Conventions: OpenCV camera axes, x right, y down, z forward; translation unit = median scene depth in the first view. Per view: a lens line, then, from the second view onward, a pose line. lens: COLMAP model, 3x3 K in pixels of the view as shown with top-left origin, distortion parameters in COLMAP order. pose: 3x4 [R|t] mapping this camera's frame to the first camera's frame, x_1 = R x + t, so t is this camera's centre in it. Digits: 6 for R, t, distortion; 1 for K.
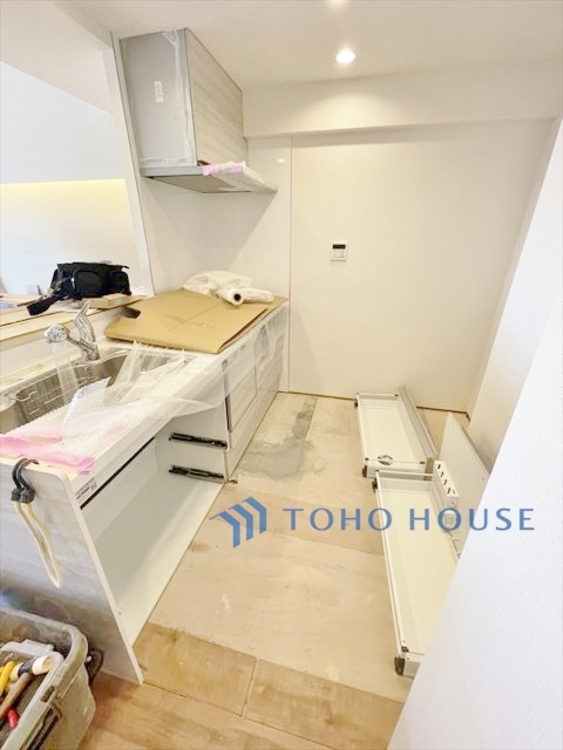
lens RADIAL K [[300.9, 0, 284.0], [0, 300.9, 372.1], [0, 0, 1]] dist [-0.004129, -0.000025]
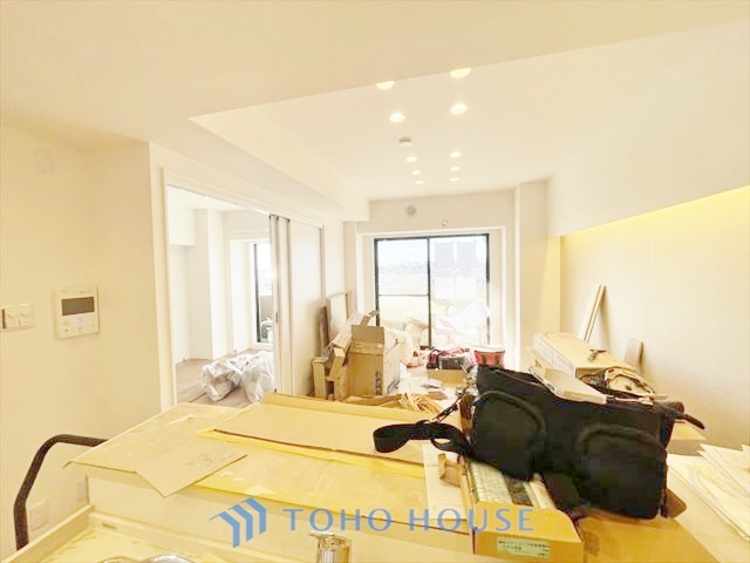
lens RADIAL K [[300.9, 0, 372.7], [0, 300.9, 277.9], [0, 0, 1]] dist [-0.004129, -0.000025]
pose [[-0.015190, 0.029282, -0.999456, -0.277751], [-0.391451, 0.919611, 0.032892, -0.426146], [0.920074, 0.391738, -0.002507, 0.778288]]
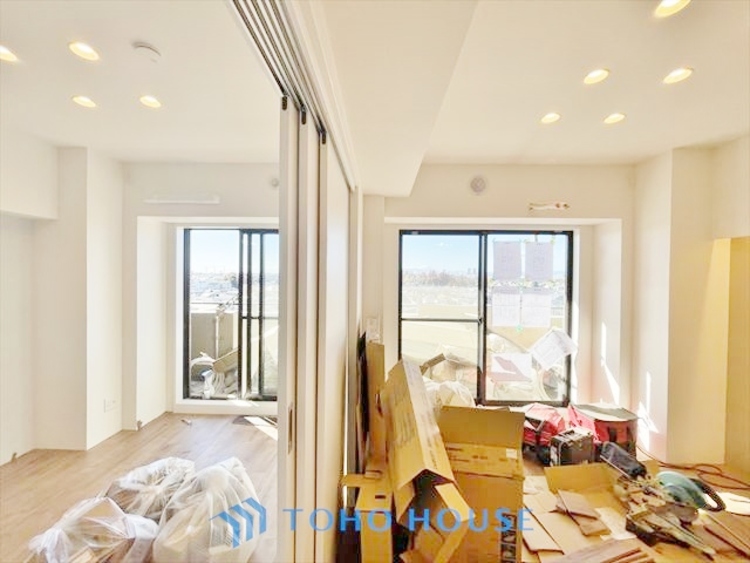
lens RADIAL K [[300.9, 0, 372.2], [0, 300.9, 279.0], [0, 0, 1]] dist [-0.004129, -0.000025]
pose [[0.202922, 0.007906, -0.979163, -1.591679], [-0.411960, 0.907853, -0.078044, -0.171588], [0.888319, 0.419213, 0.187480, 0.204312]]
